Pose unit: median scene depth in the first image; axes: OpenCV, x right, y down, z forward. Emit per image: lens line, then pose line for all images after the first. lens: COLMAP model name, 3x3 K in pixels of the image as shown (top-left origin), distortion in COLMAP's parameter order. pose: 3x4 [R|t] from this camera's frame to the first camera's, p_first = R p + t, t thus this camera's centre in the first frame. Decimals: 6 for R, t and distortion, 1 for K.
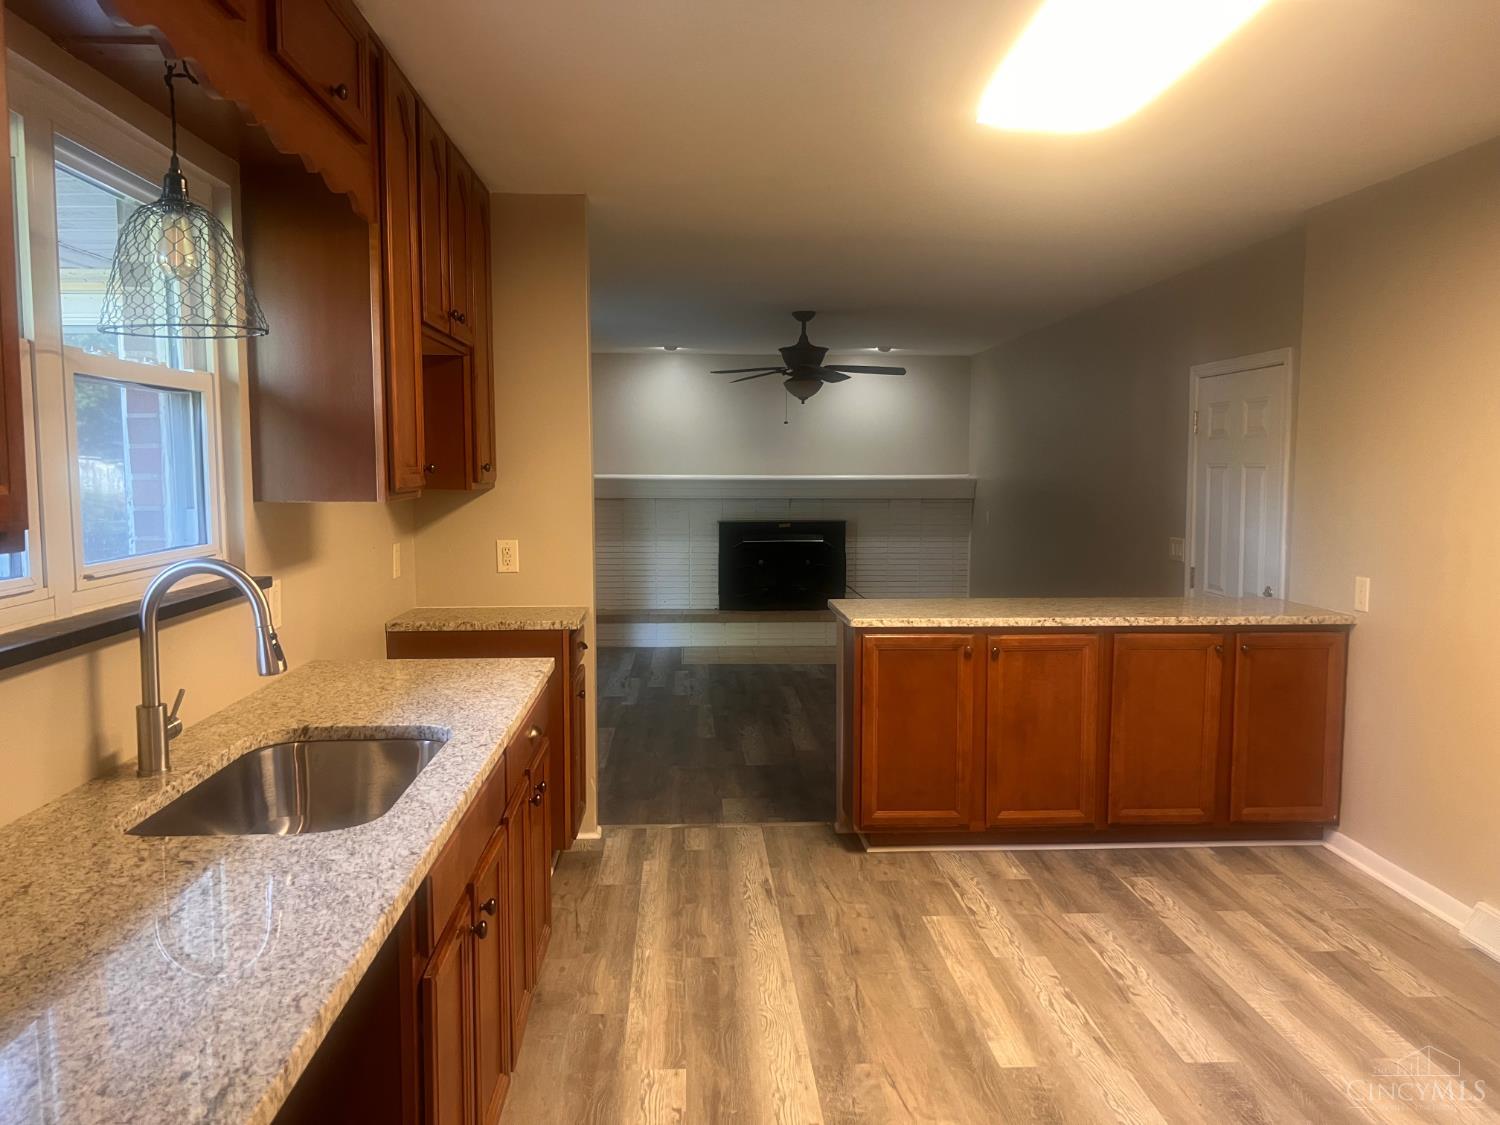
lens RADIAL K [[1130.6, 0, 750.0], [0, 1130.6, 562.5], [0, 0, 1]] dist [0.000175, -0.003637]
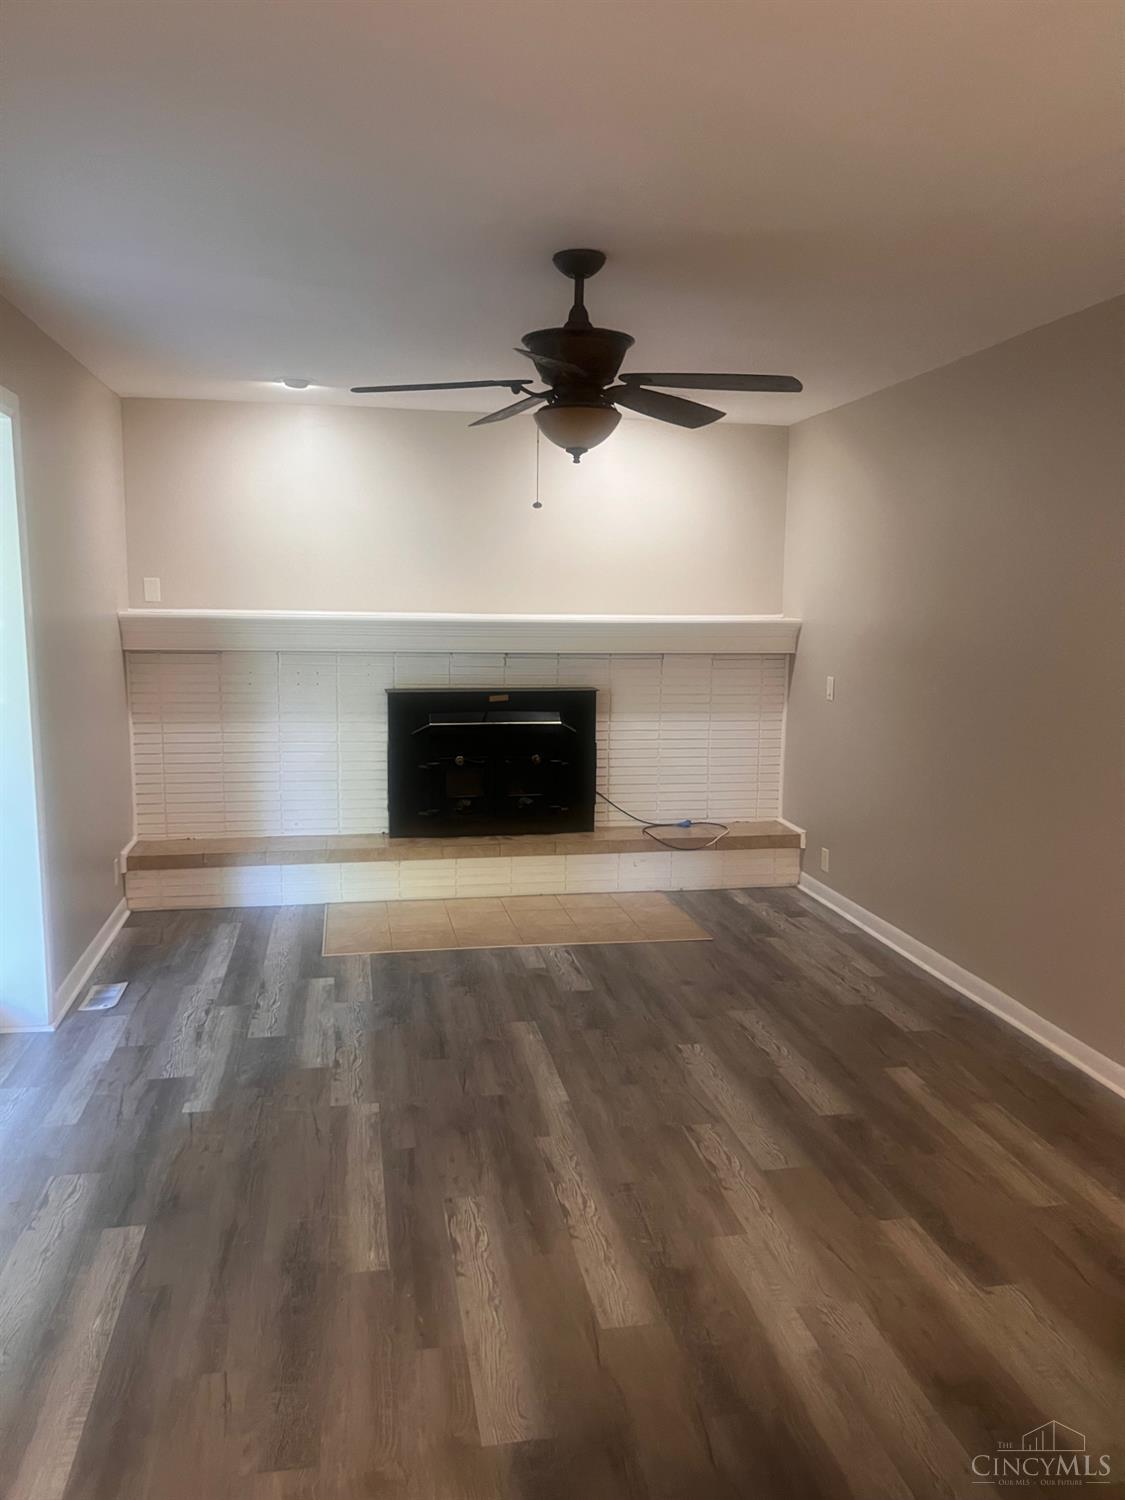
lens RADIAL K [[1130.6, 0, 585.7], [0, 1130.6, 755.8], [0, 0, 1]] dist [0.000175, -0.003637]
pose [[0.988552, -0.008390, 0.150650, -0.015449], [0.000396, 0.998593, 0.053019, -0.037543], [-0.150883, -0.052352, 0.987164, 0.442236]]
